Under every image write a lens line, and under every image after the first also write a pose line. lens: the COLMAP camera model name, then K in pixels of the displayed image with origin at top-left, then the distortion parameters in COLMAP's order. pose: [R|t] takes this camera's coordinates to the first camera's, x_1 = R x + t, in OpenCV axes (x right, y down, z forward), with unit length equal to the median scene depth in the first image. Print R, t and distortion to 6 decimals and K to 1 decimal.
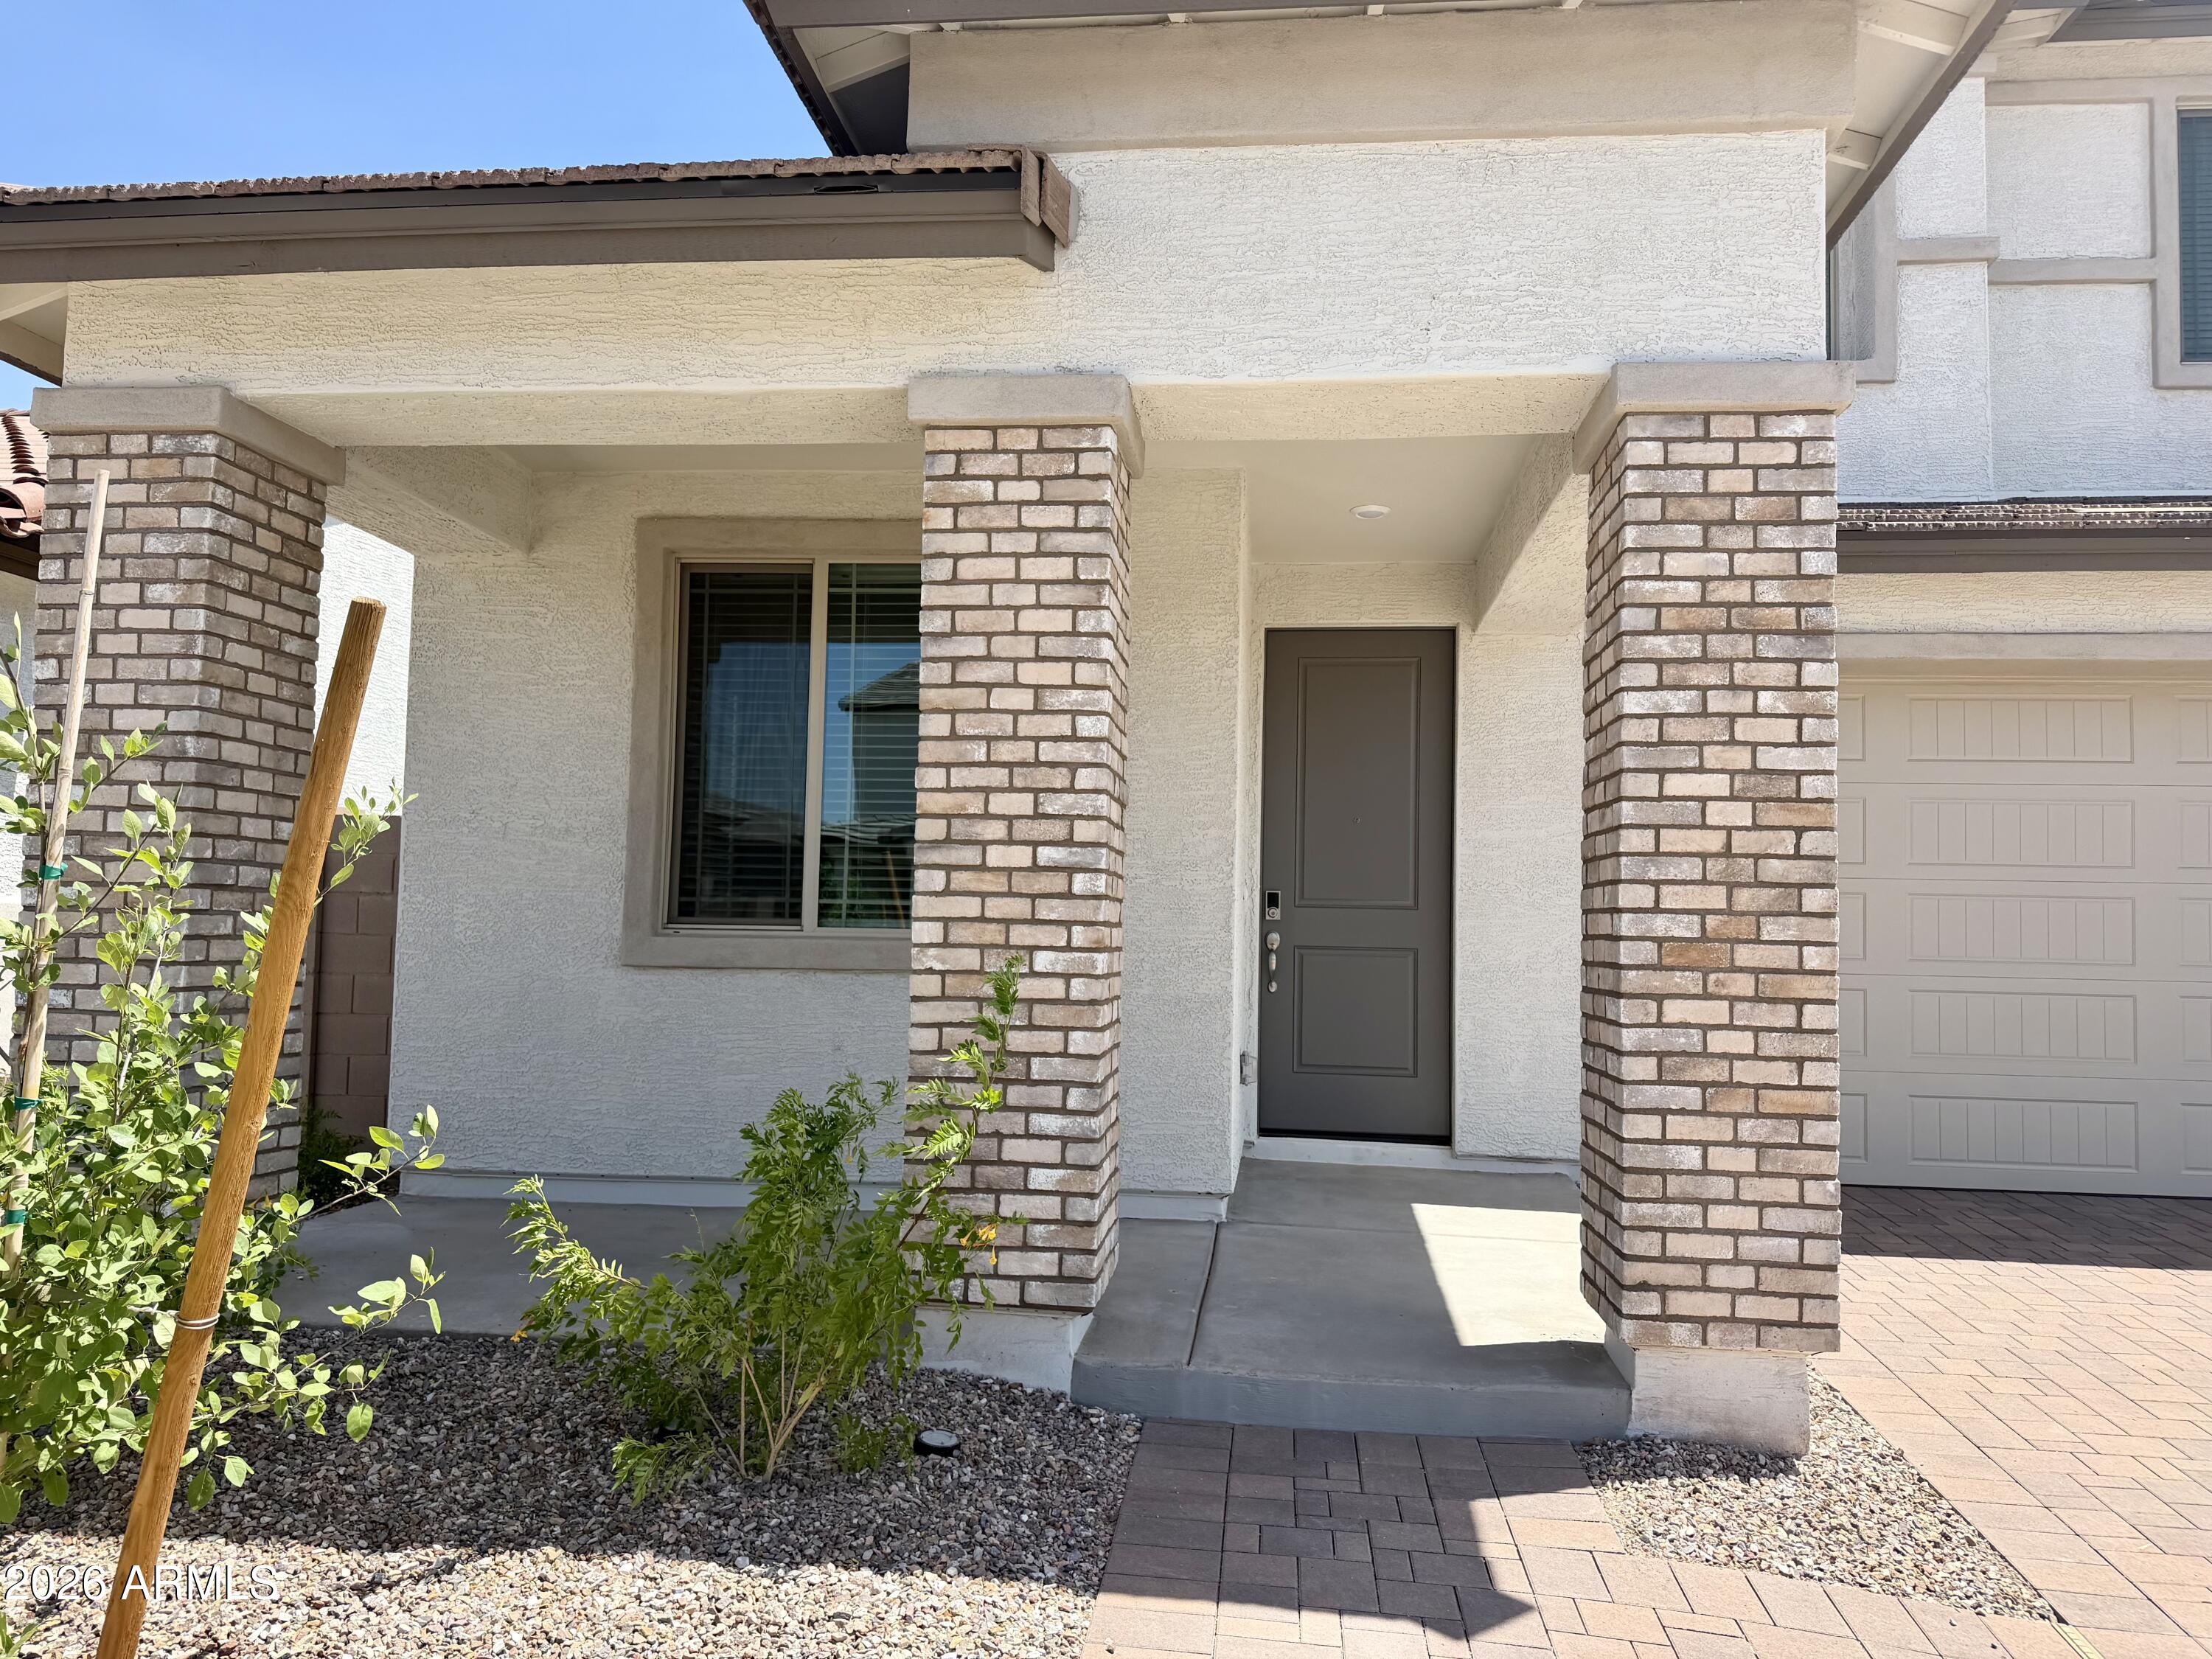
lens RADIAL K [[1577.3, 0, 1151.2], [0, 1577.3, 863.1], [0, 0, 1]] dist [0.043338, -0.018030]
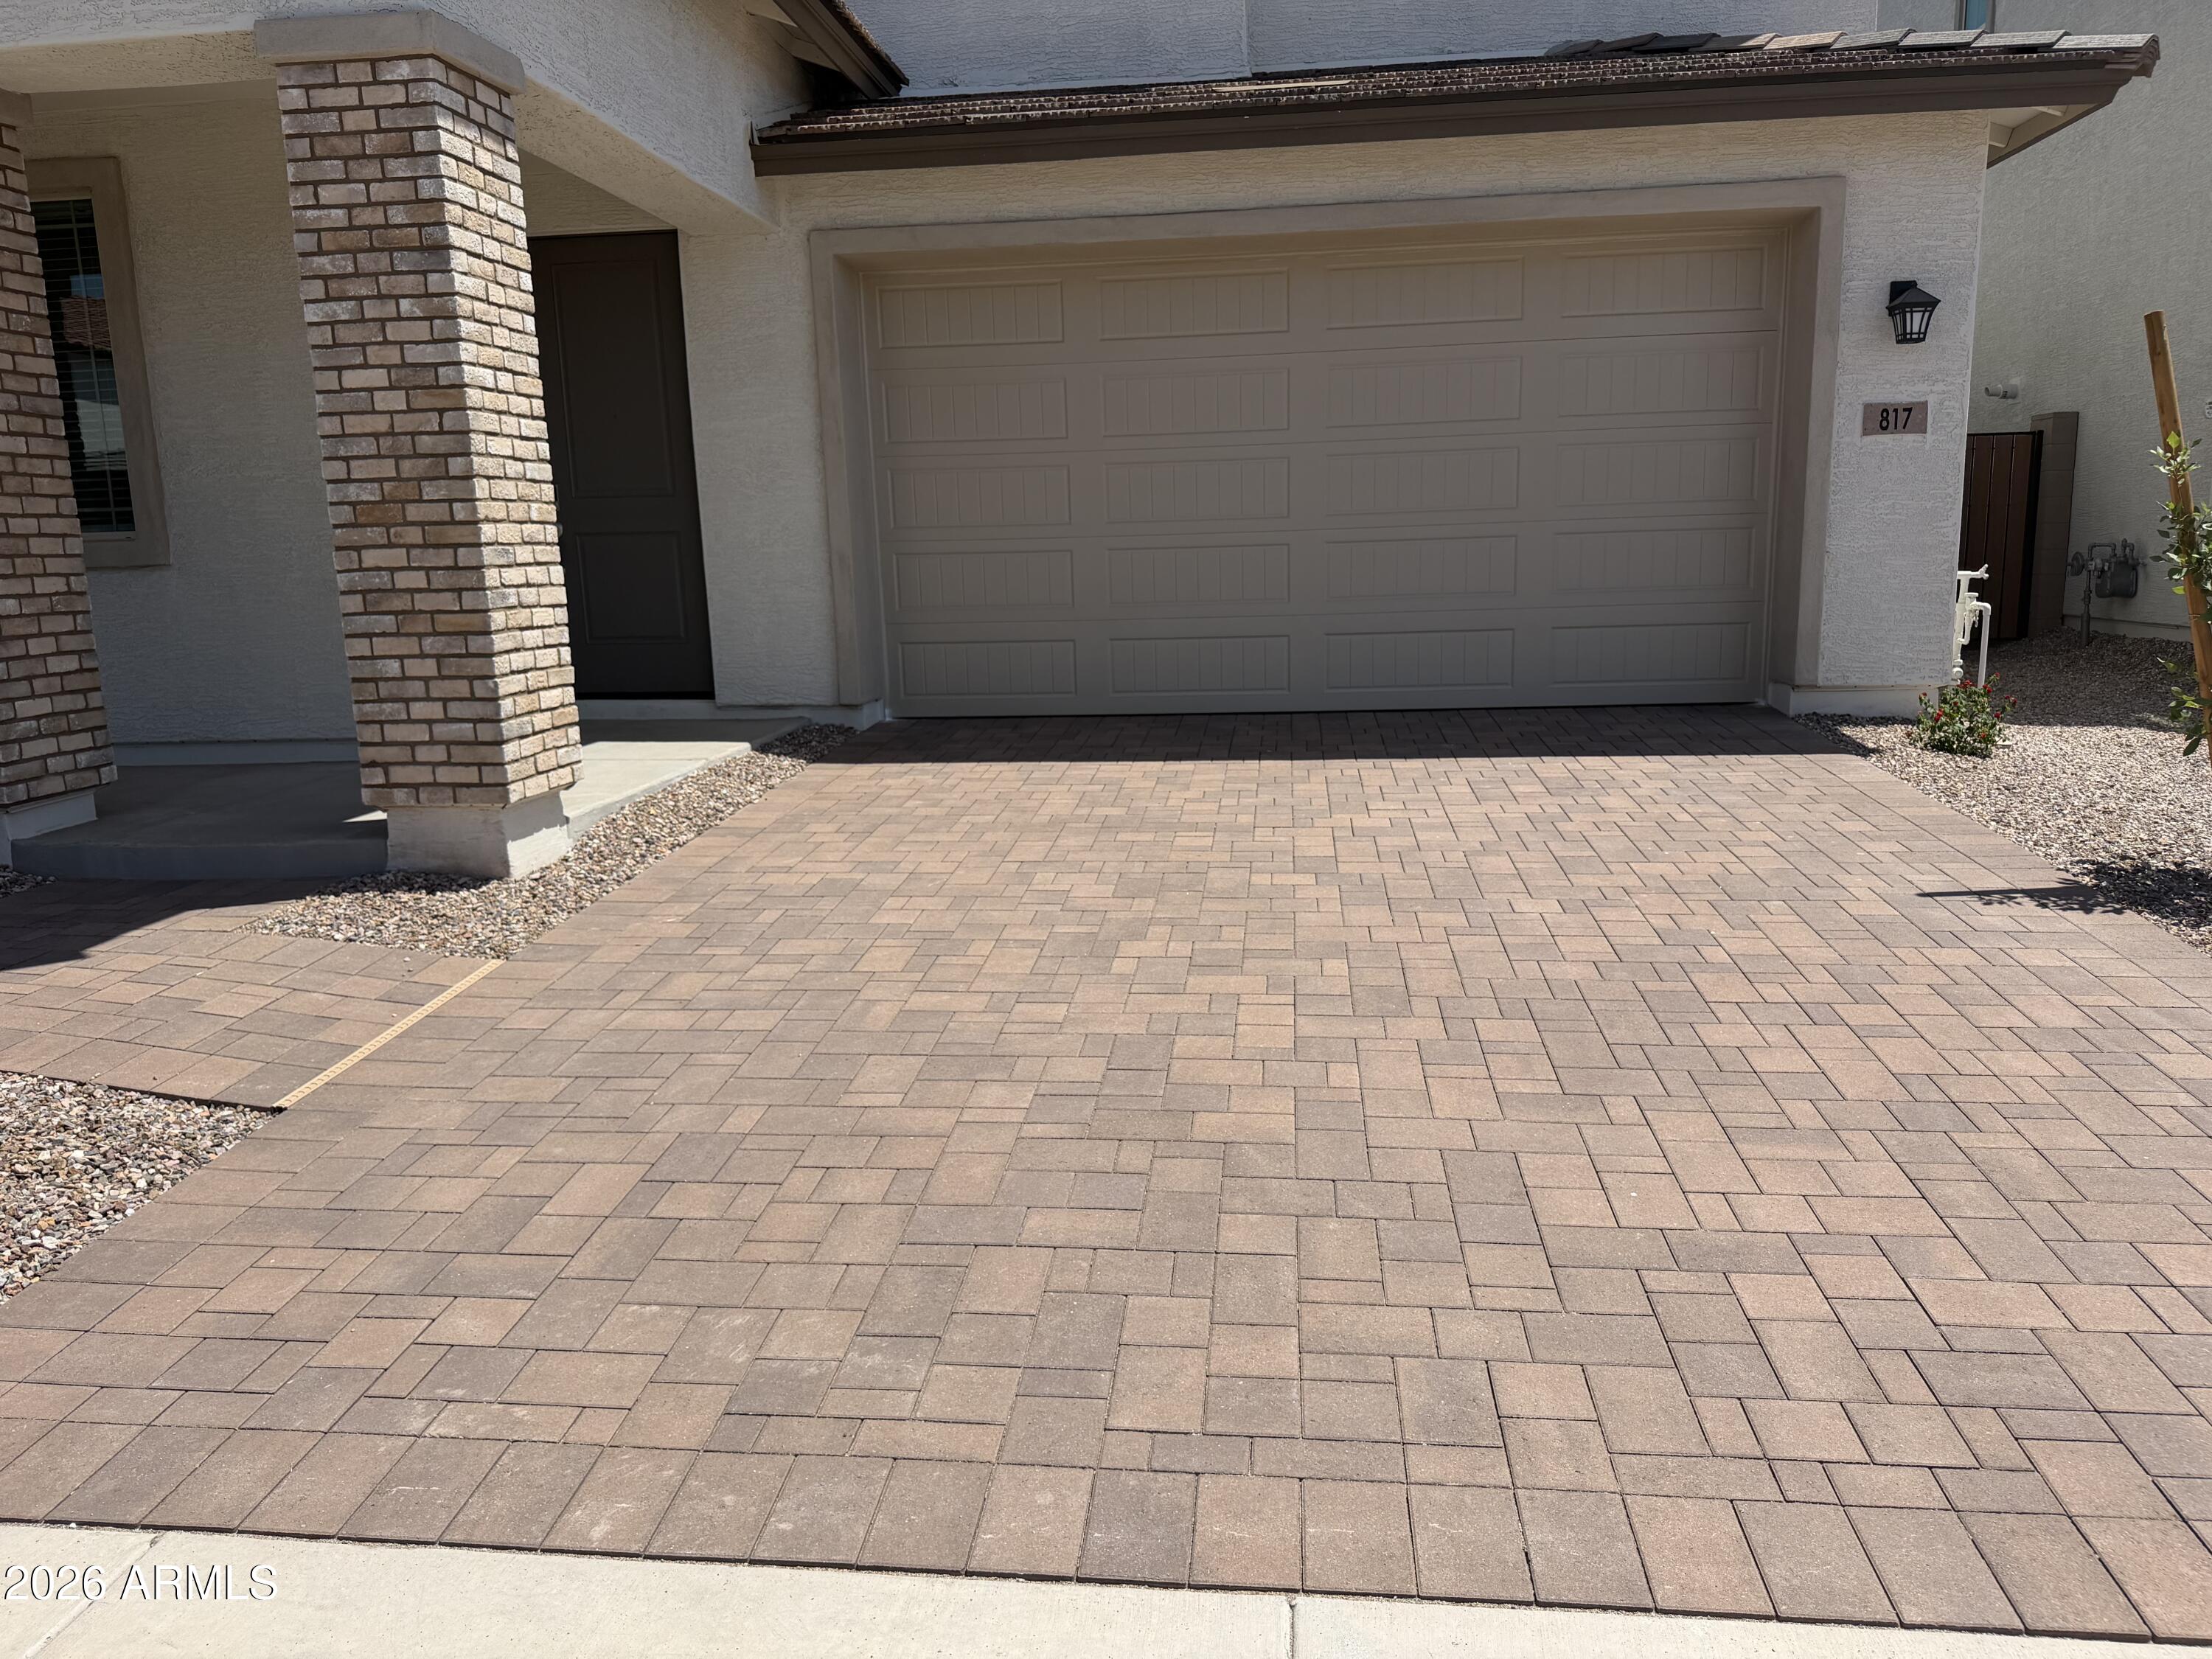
lens RADIAL K [[1577.3, 0, 1103.0], [0, 1577.3, 821.8], [0, 0, 1]] dist [0.043338, -0.018030]
pose [[0.998015, -0.044159, -0.044905, 0.984731], [0.052776, 0.975477, 0.213681, 0.056464], [0.034367, -0.215627, 0.975871, -0.314880]]
